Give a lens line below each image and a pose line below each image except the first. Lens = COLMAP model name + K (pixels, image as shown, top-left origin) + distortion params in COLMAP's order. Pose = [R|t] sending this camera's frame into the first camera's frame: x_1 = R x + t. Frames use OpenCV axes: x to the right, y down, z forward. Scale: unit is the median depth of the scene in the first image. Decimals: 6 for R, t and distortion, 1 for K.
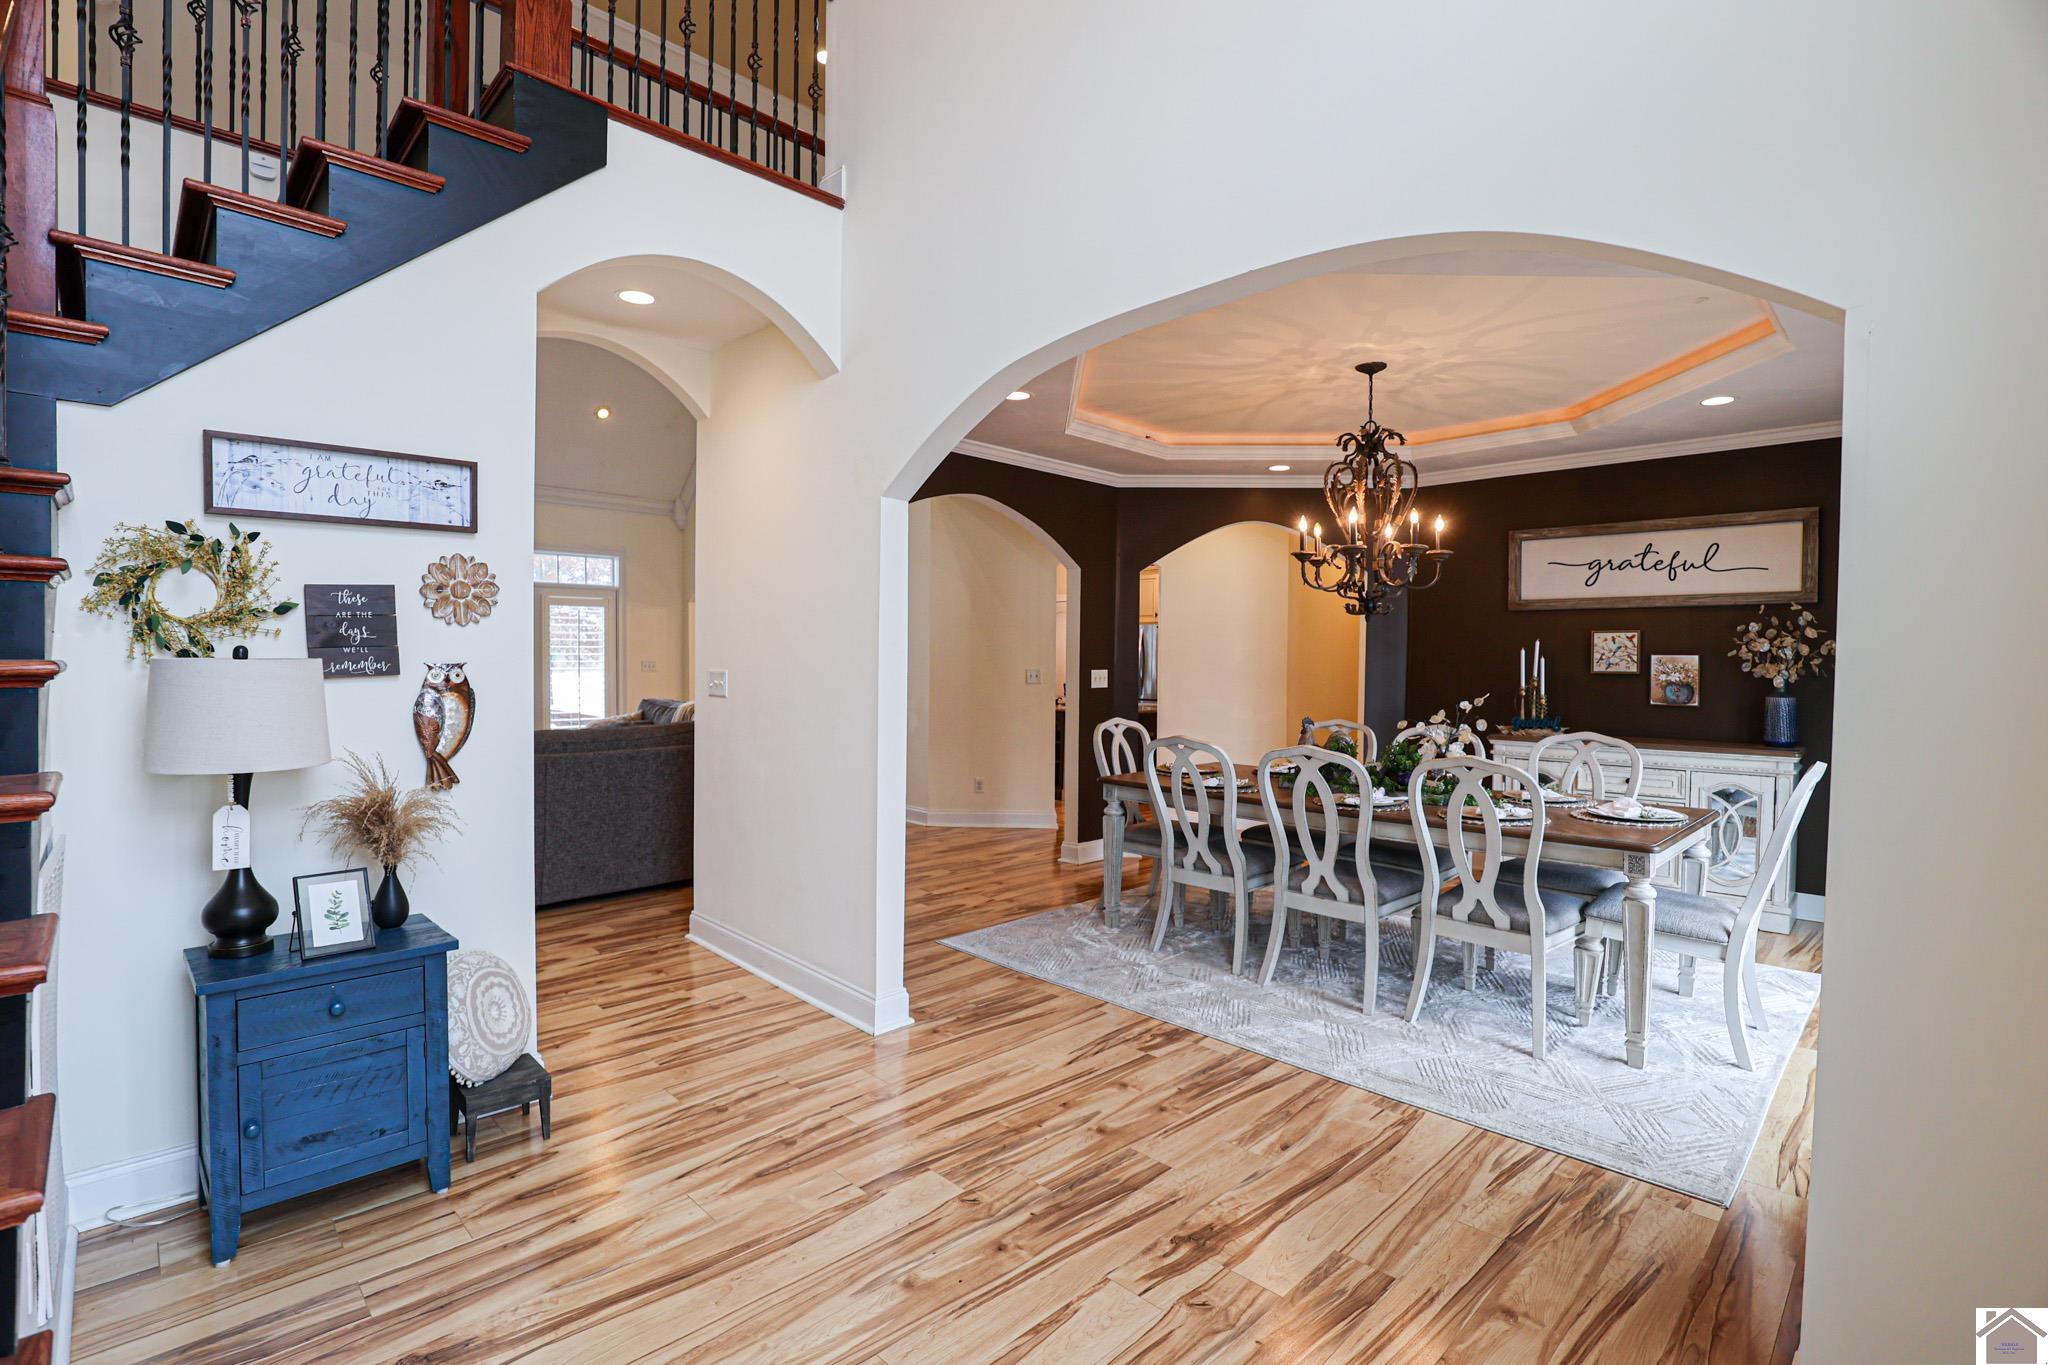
lens RADIAL K [[940.6, 0, 1024.1], [0, 940.6, 682.4], [0, 0, 1]] dist [-0.034268, 0.004592]
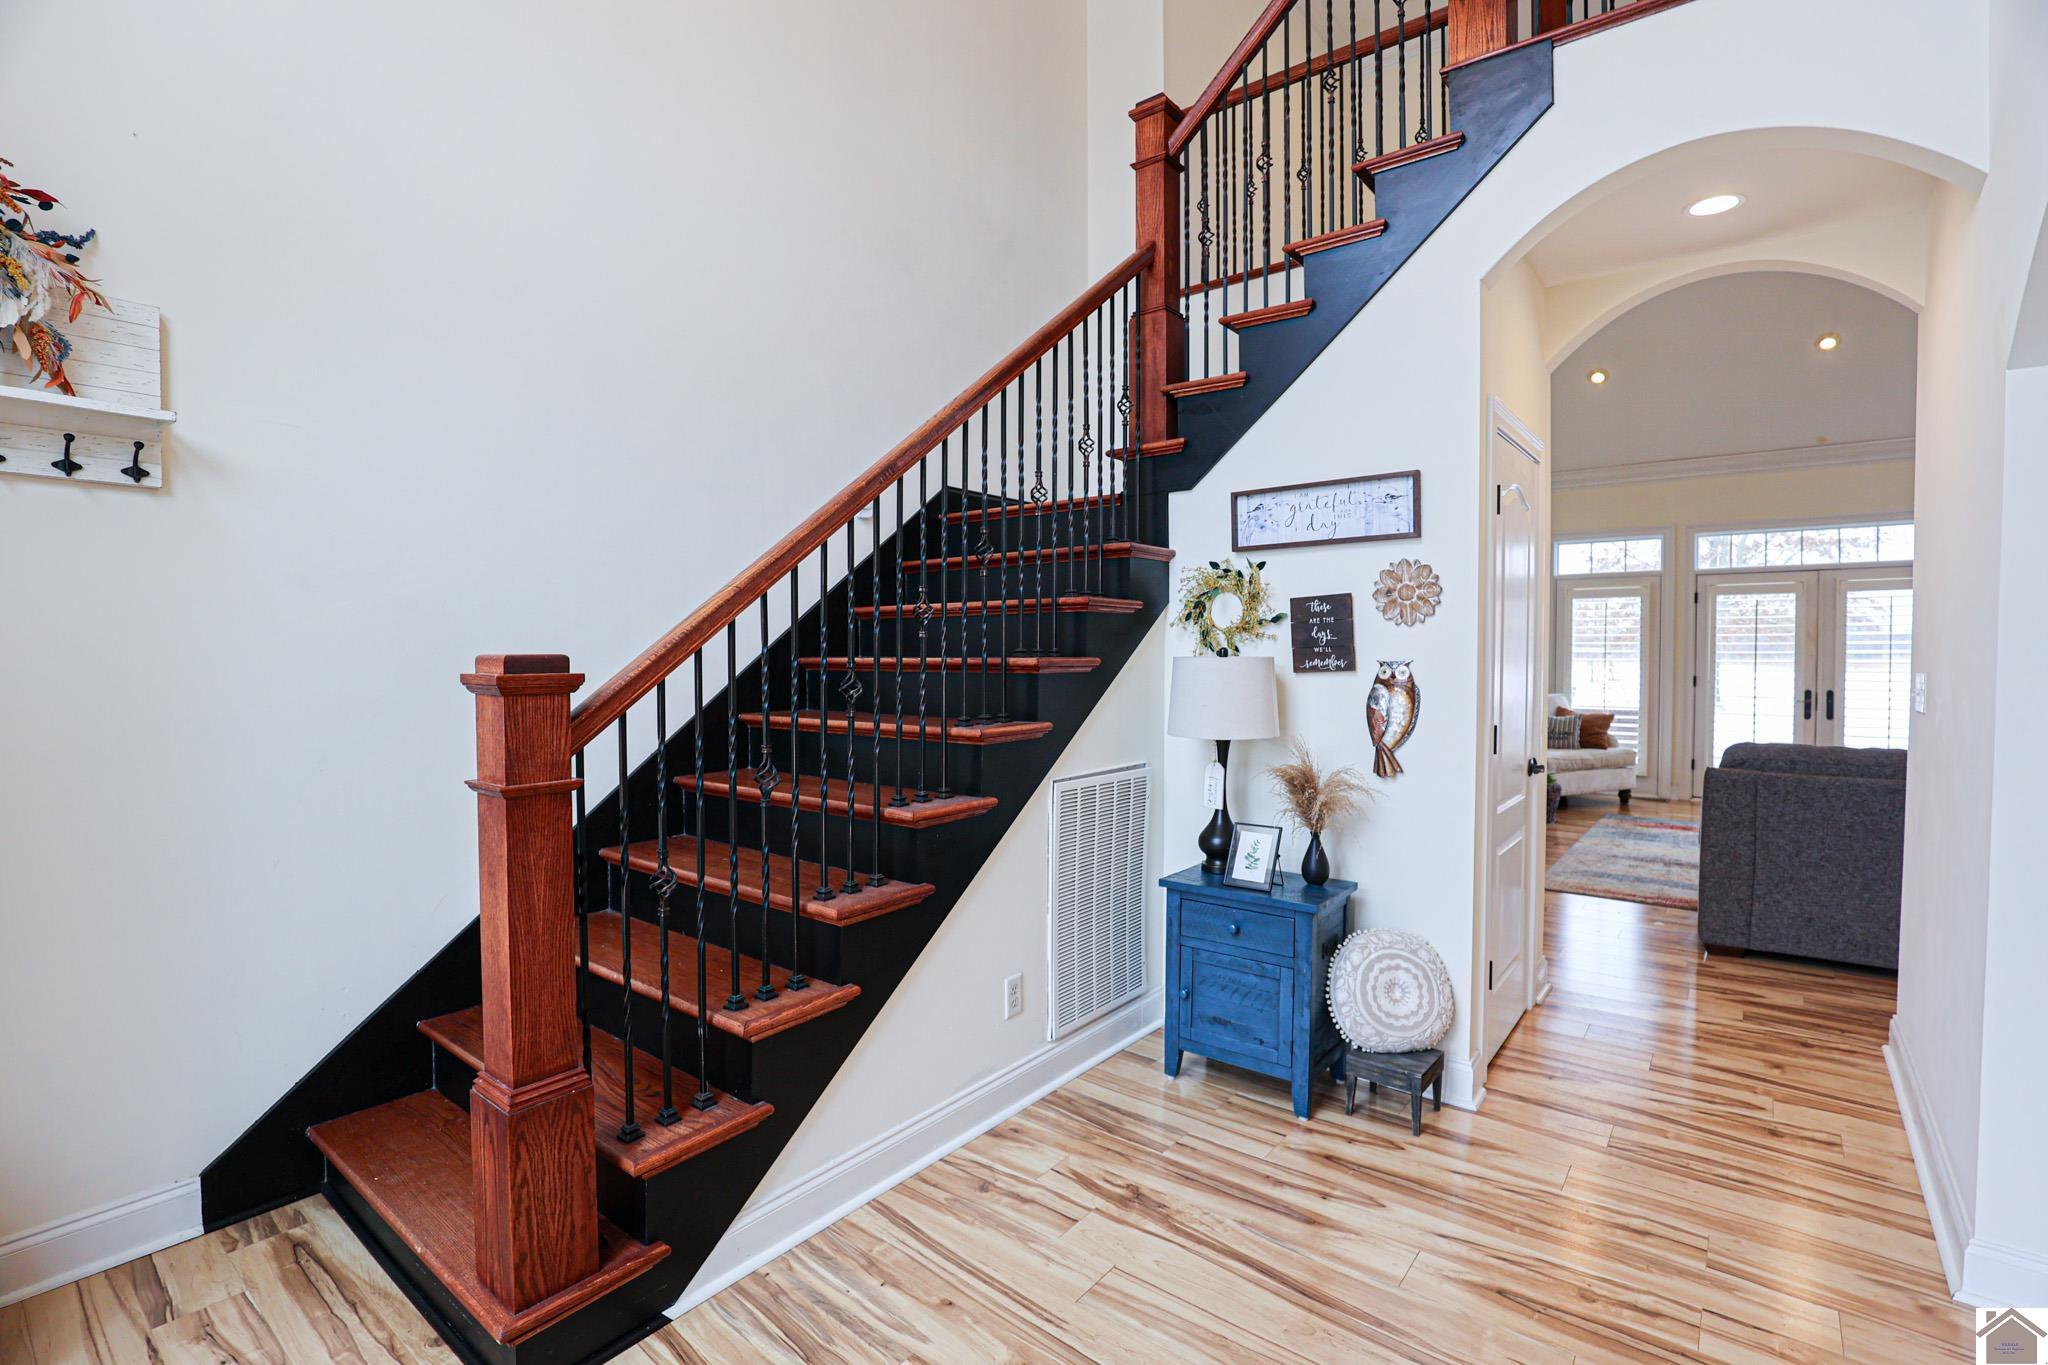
lens RADIAL K [[940.6, 0, 1016.8], [0, 940.6, 677.2], [0, 0, 1]] dist [-0.034268, 0.004592]
pose [[0.120402, 0.019931, -0.992525, 0.438755], [-0.024824, 0.999546, 0.017060, -0.010031], [0.992415, 0.022585, 0.120842, 0.458267]]
